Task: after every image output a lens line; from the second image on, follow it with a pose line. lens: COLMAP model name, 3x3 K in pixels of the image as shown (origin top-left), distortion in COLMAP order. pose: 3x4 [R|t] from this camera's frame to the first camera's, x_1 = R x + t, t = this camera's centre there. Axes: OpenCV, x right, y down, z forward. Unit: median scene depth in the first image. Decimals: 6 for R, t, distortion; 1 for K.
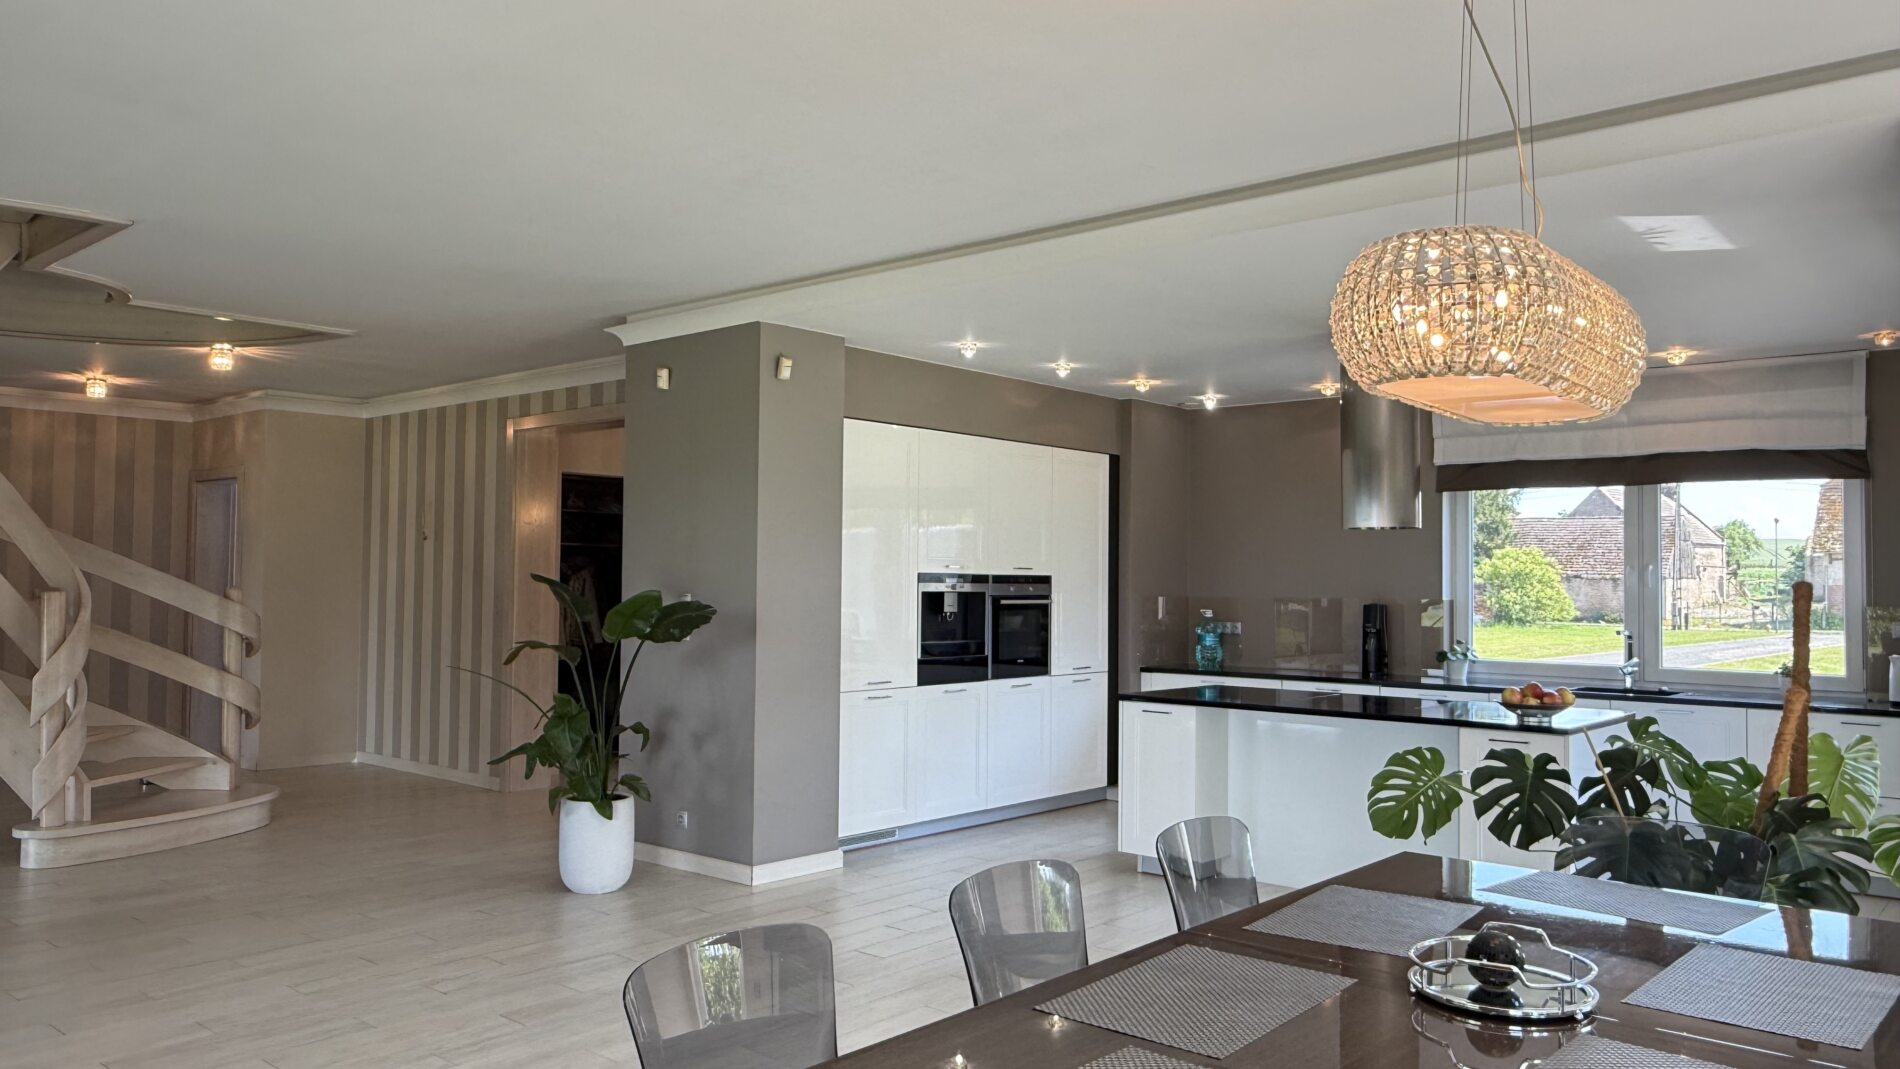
lens RADIAL K [[1327.4, 0, 920.6], [0, 1327.4, 525.5], [0, 0, 1]] dist [0.041267, -0.054212]
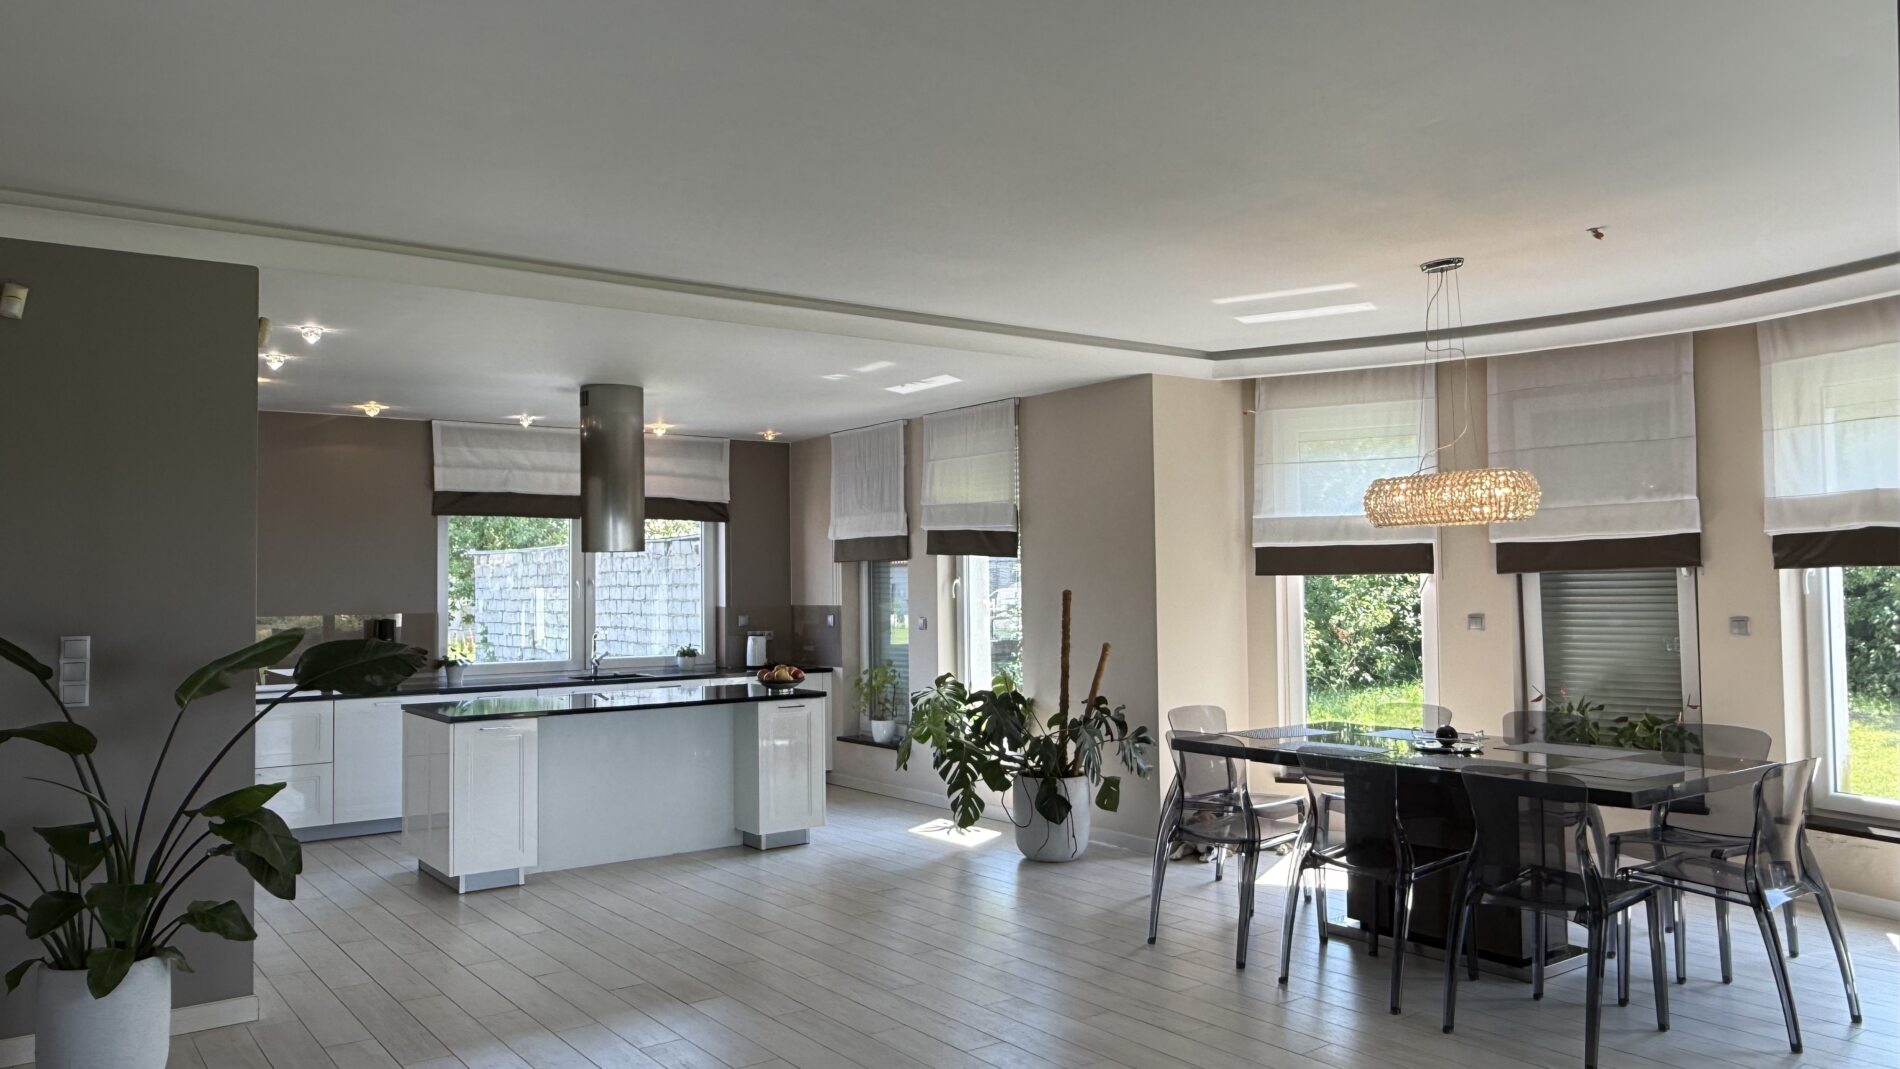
lens RADIAL K [[1327.4, 0, 925.9], [0, 1327.4, 531.3], [0, 0, 1]] dist [0.041267, -0.054212]
pose [[0.228265, 0.027417, 0.973213, -0.664415], [-0.026334, 0.999412, -0.021979, 0.002121], [-0.973243, -0.020611, 0.228853, 0.398648]]
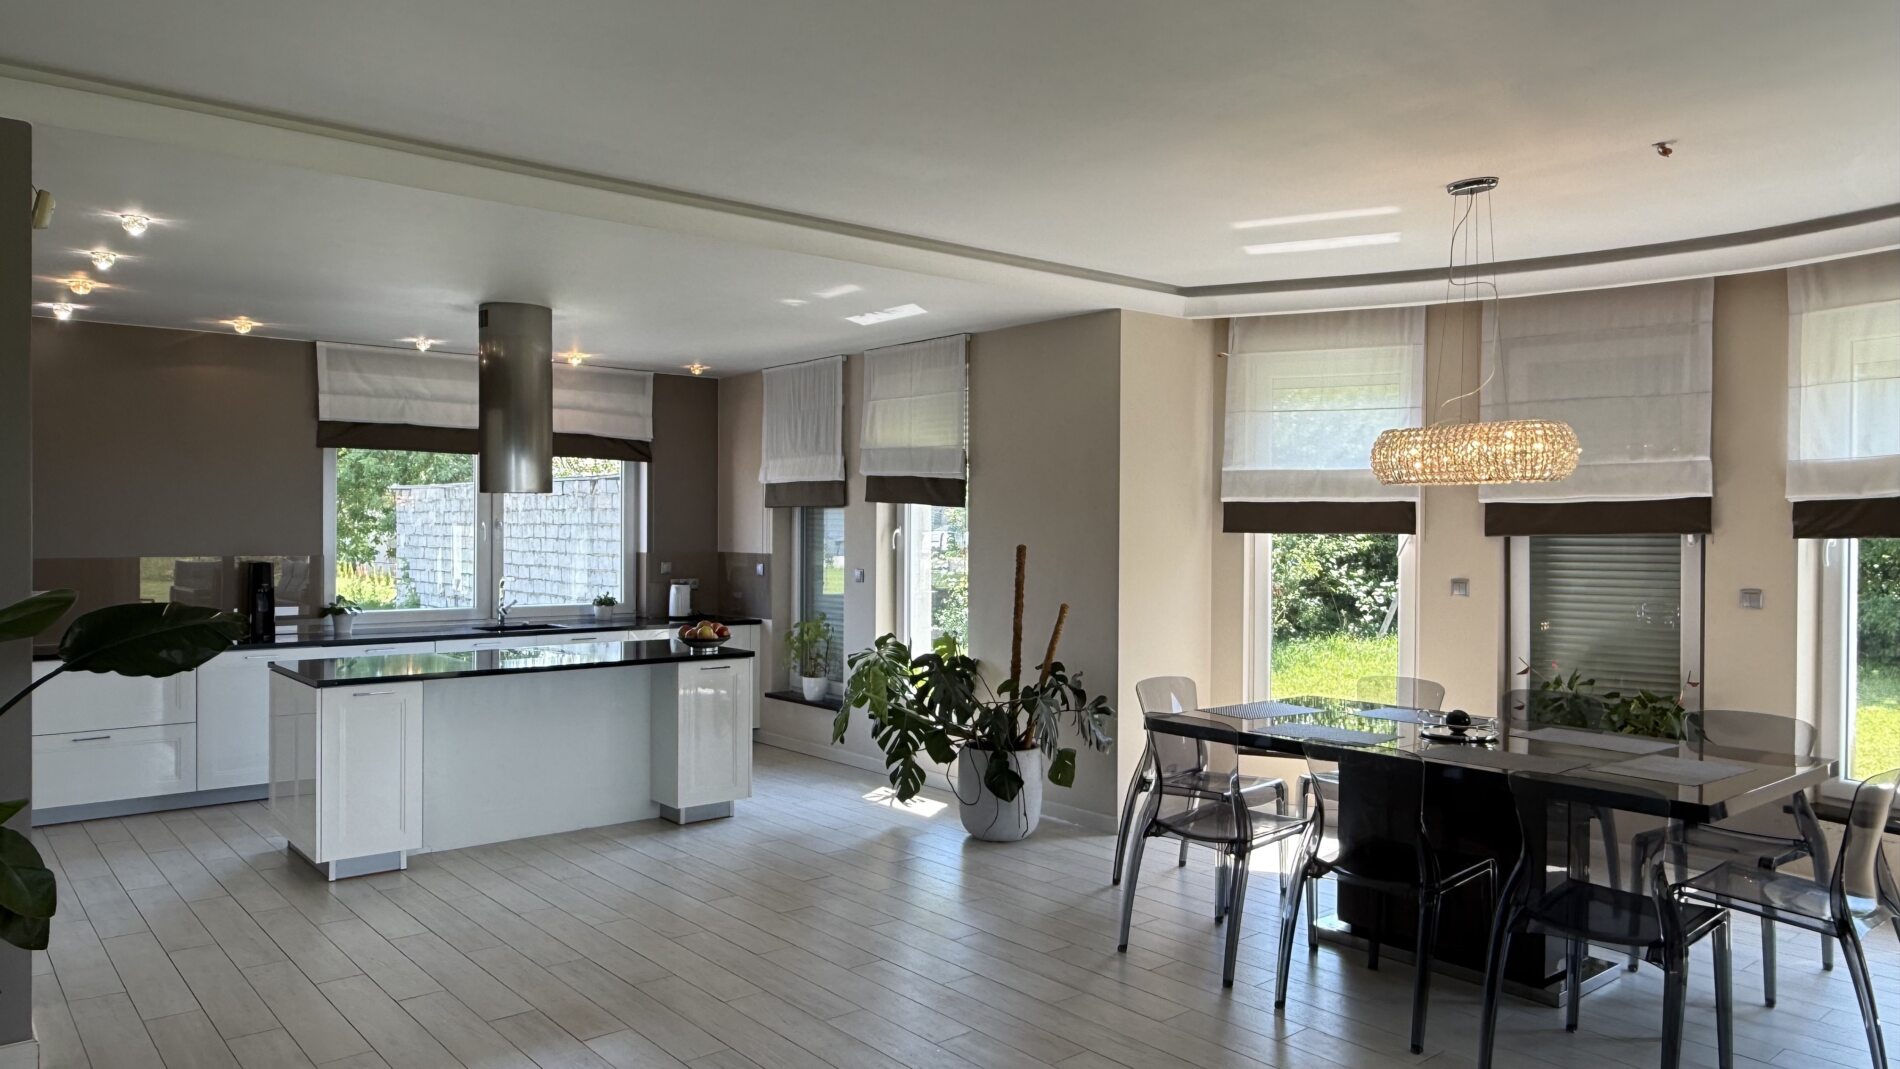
lens RADIAL K [[1269.5, 0, 940.5], [0, 1269.5, 540.2], [0, 0, 1]] dist [0.005764, -0.001690]
pose [[0.159932, -0.018982, 0.986946, -0.533040], [-0.045975, 0.998587, 0.026656, -0.002565], [-0.986057, -0.049638, 0.158833, 0.440609]]
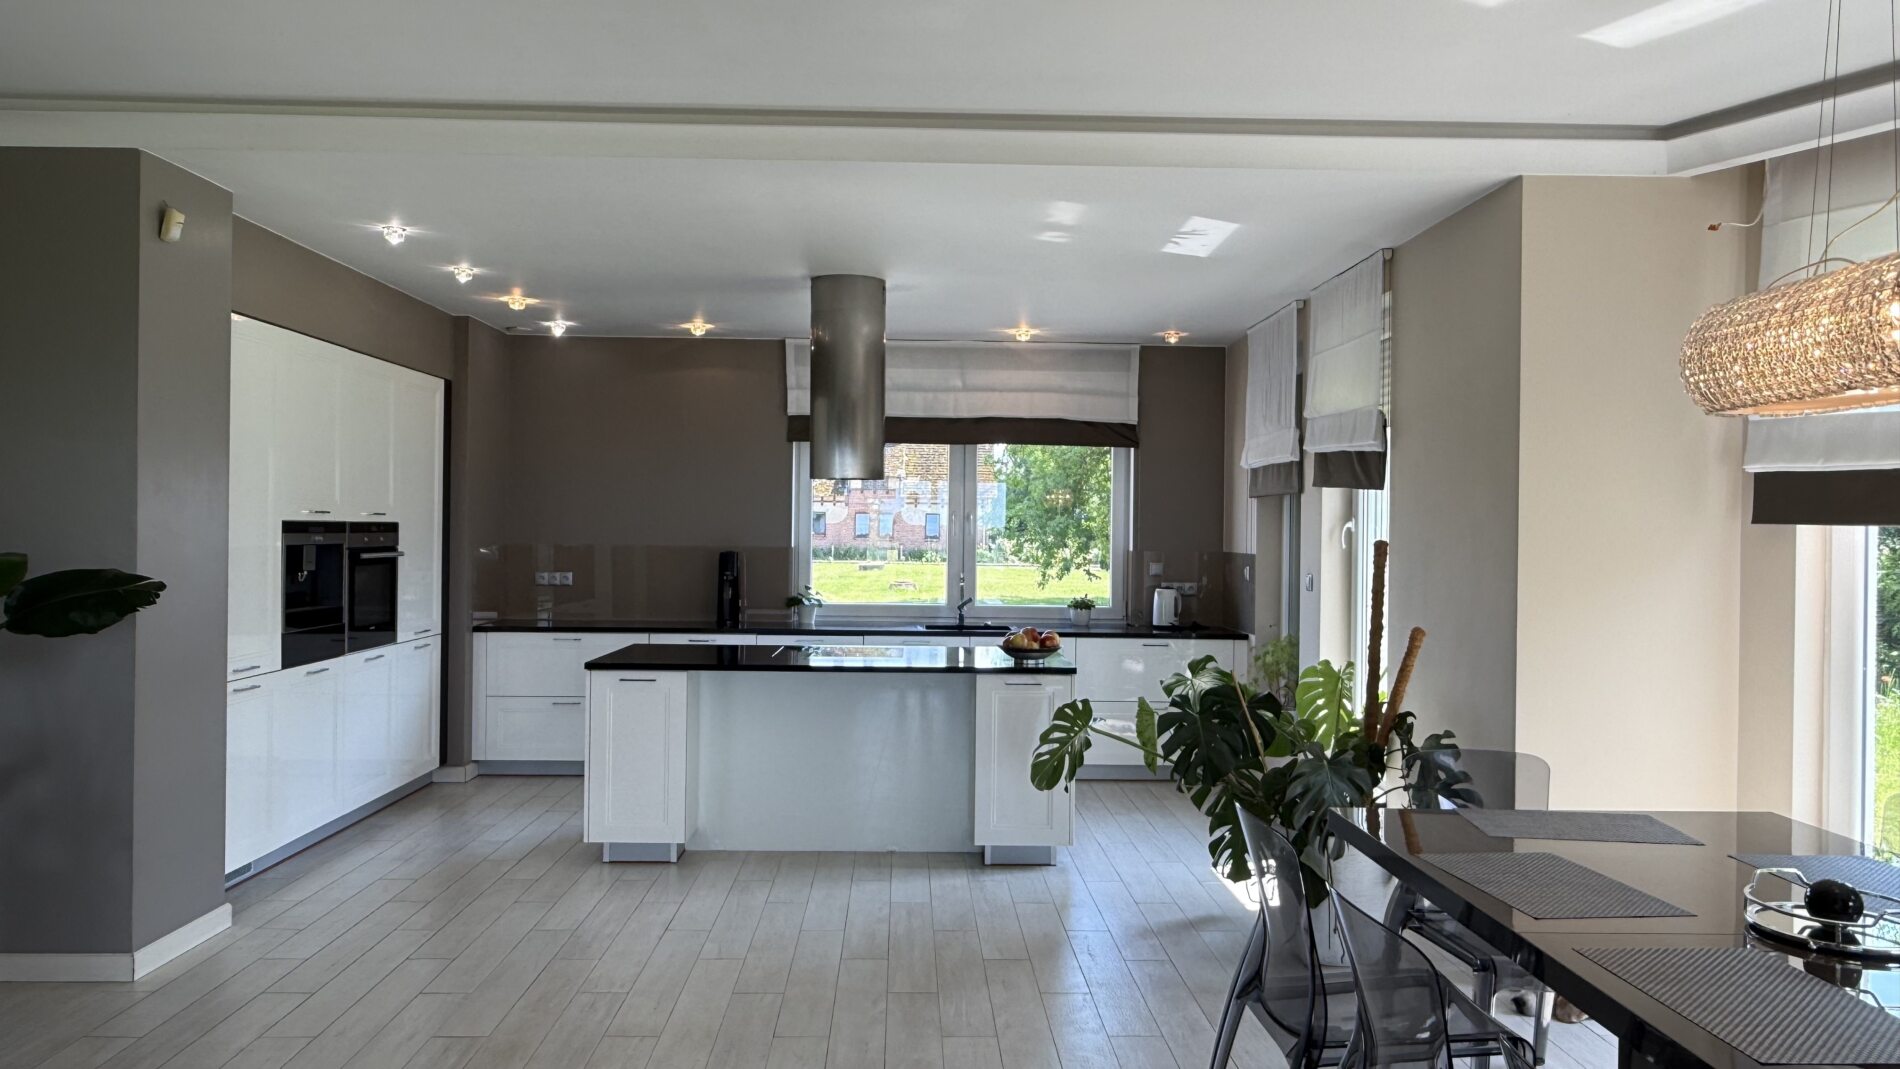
lens RADIAL K [[1327.4, 0, 930.6], [0, 1327.4, 522.9], [0, 0, 1]] dist [0.041267, -0.054212]
pose [[0.741323, 0.001606, 0.671146, -0.242859], [-0.033338, 0.998851, 0.034434, -0.001484], [-0.670320, -0.047902, 0.740525, 0.193673]]
